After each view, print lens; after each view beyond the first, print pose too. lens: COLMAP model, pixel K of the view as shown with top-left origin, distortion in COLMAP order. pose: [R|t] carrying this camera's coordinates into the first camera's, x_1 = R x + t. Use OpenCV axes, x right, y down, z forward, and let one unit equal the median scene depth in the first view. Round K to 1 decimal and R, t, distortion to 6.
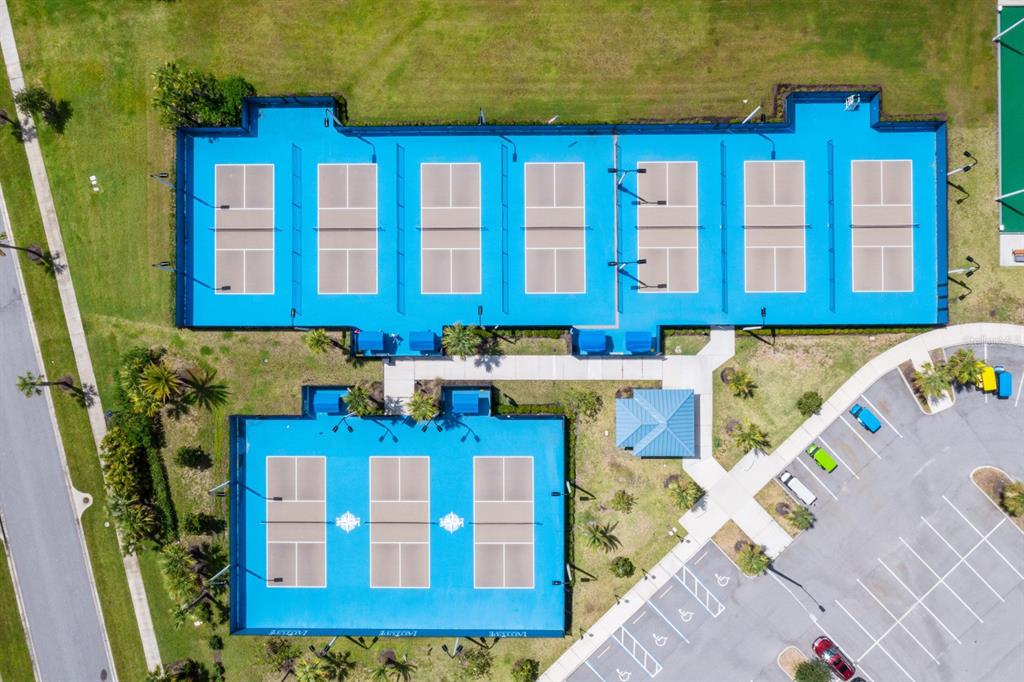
lens RADIAL K [[827.1, 0, 512.0], [0, 827.1, 341.0], [0, 0, 1]] dist [-0.001840, 0.002224]
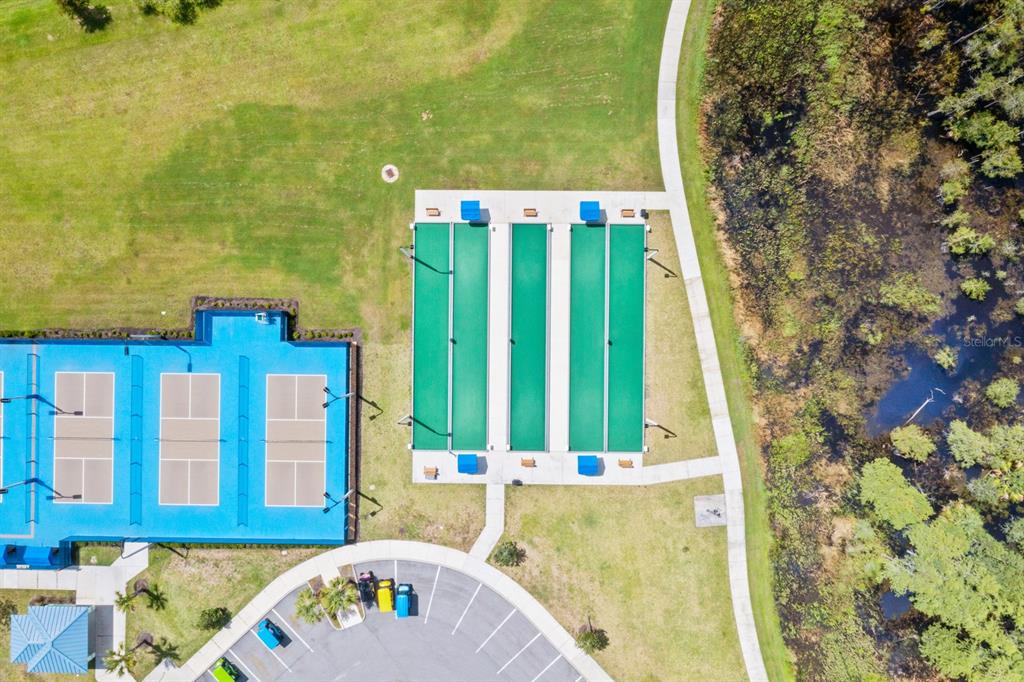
lens RADIAL K [[827.1, 0, 512.0], [0, 827.1, 341.0], [0, 0, 1]] dist [-0.001840, 0.002224]
pose [[0.999886, 0.014930, -0.002071, 0.708424], [-0.014912, 0.999852, 0.008608, -0.271874], [0.002200, -0.008576, 0.999961, 0.001218]]
